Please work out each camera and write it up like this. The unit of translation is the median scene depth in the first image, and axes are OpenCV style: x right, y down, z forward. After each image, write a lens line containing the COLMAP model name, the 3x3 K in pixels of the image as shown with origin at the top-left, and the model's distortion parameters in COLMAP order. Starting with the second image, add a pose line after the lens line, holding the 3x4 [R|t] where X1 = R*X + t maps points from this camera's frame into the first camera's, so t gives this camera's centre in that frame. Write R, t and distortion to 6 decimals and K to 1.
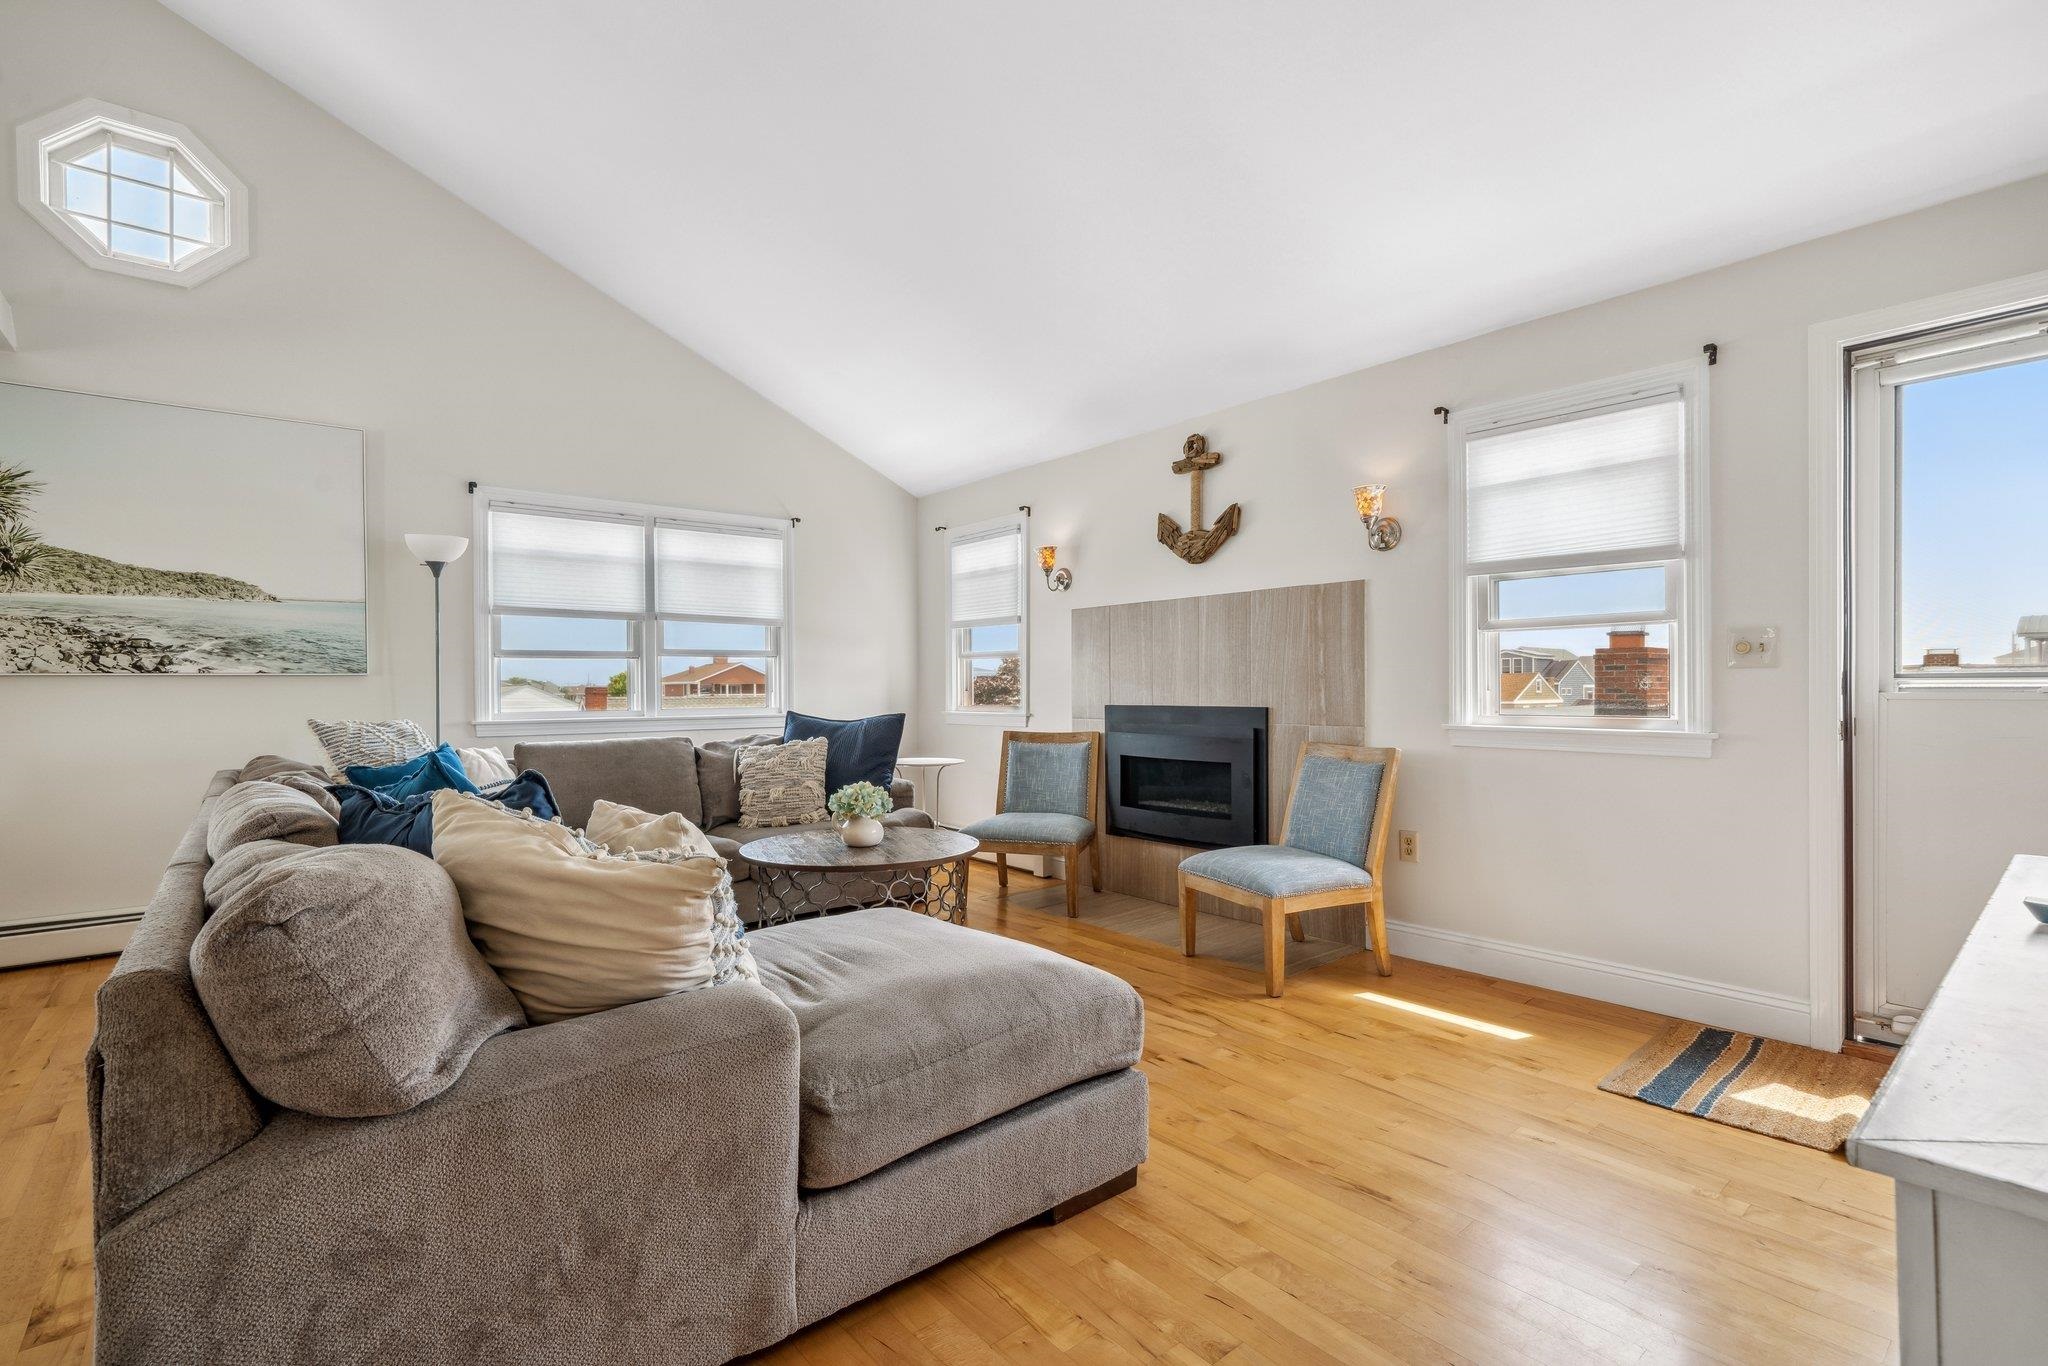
lens RADIAL K [[943.1, 0, 1024.0], [0, 943.1, 683.0], [0, 0, 1]] dist [-0.000471, 0.000009]
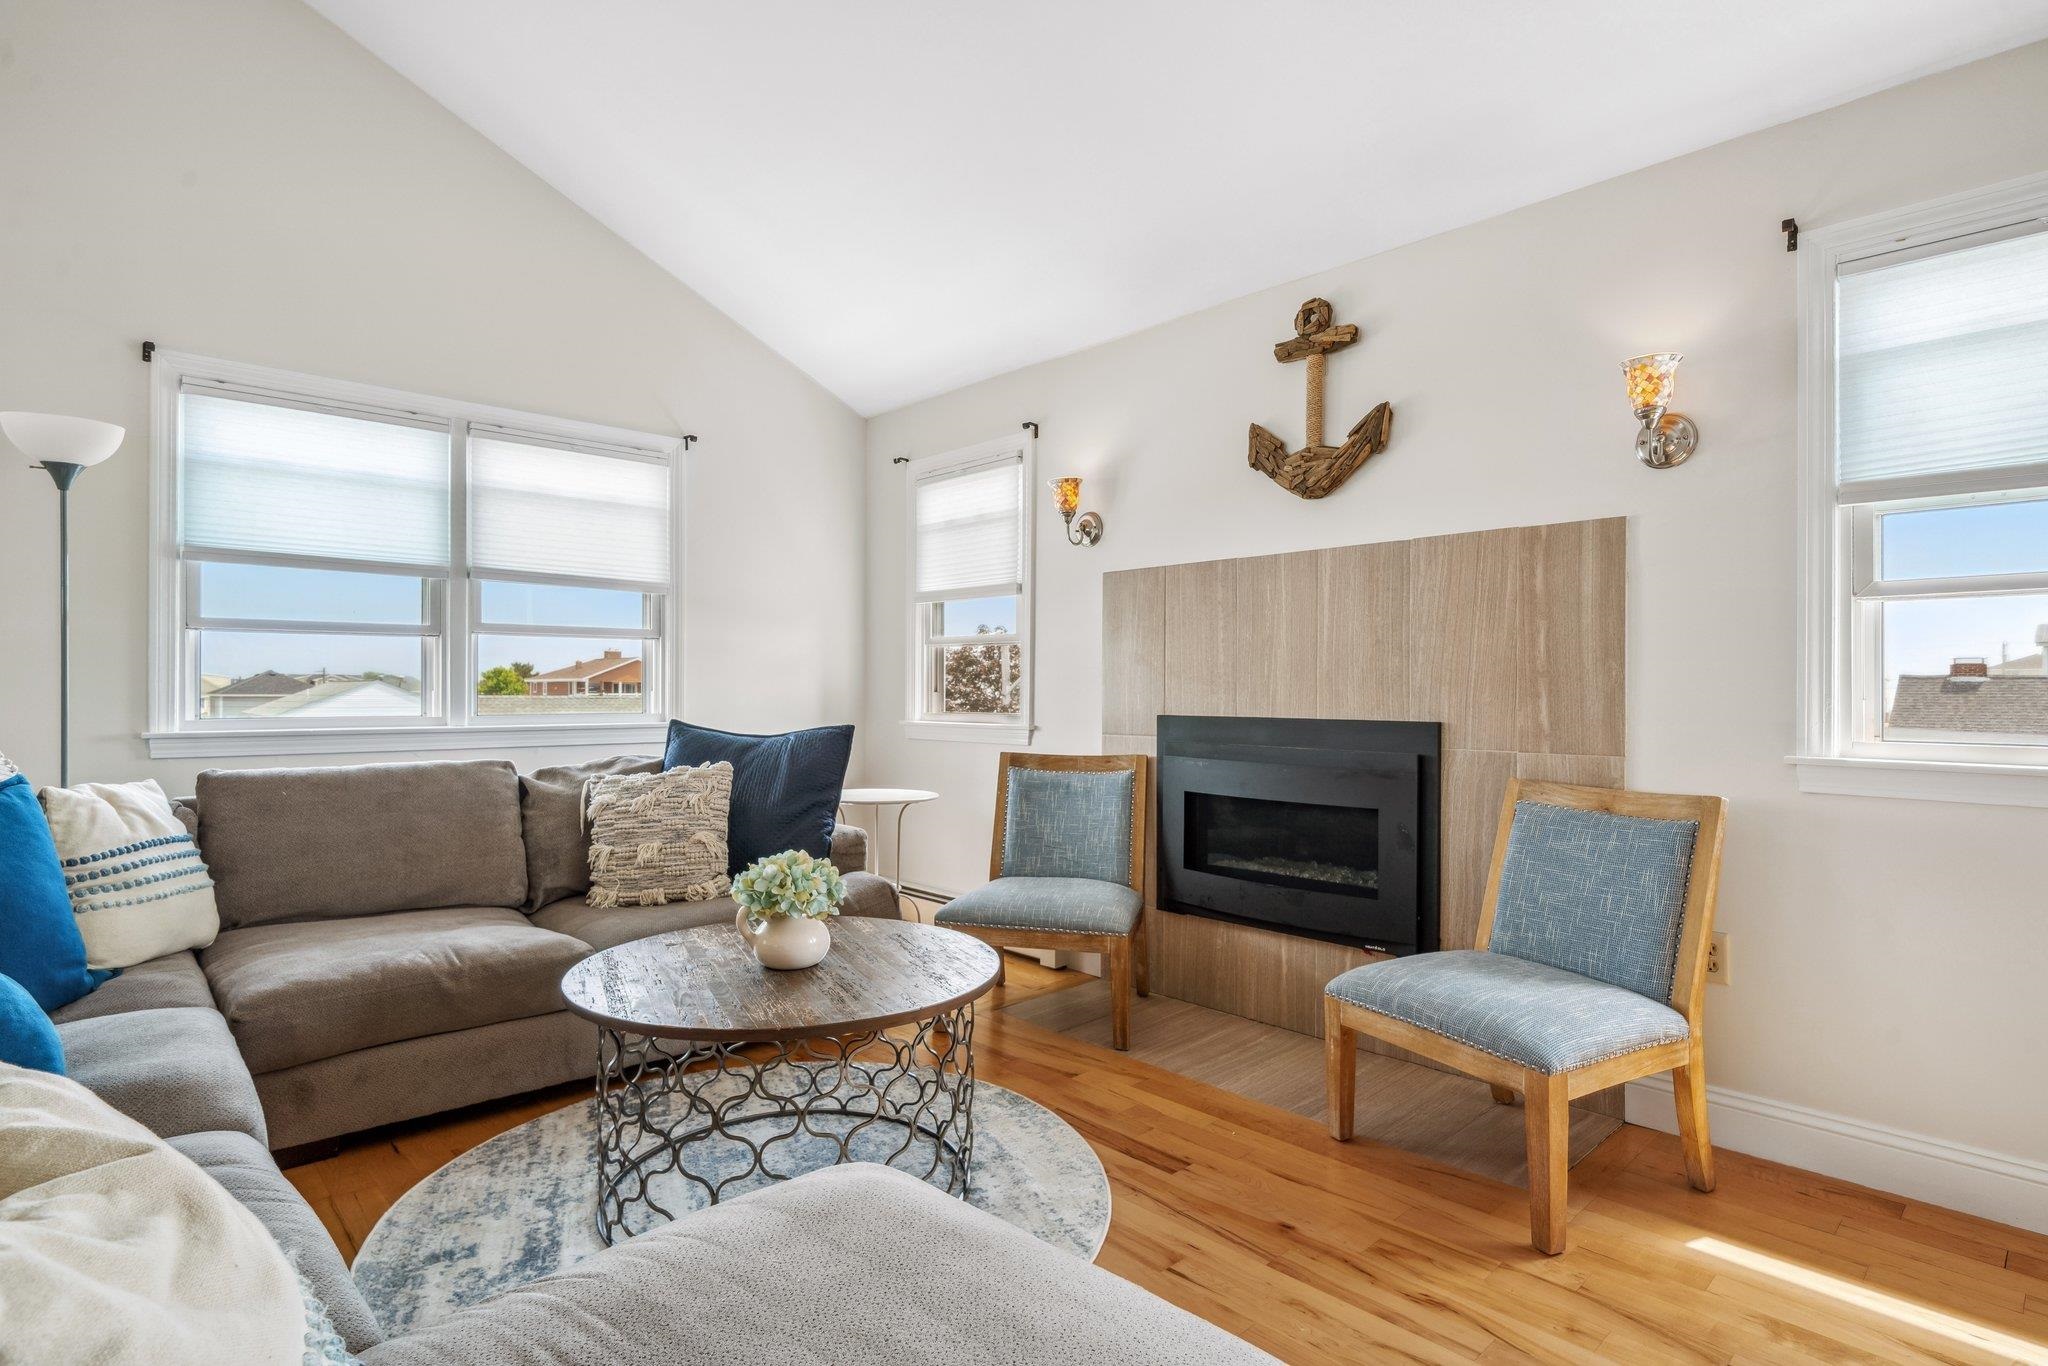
lens RADIAL K [[1033.9, 0, 1024.0], [0, 1033.9, 683.0], [0, 0, 1]] dist [0.002509, -0.000061]
pose [[0.997841, 0.011085, 0.064735, -0.059241], [-0.010948, 0.999937, -0.002466, 0.003746], [-0.064758, 0.001752, 0.997899, 0.297552]]
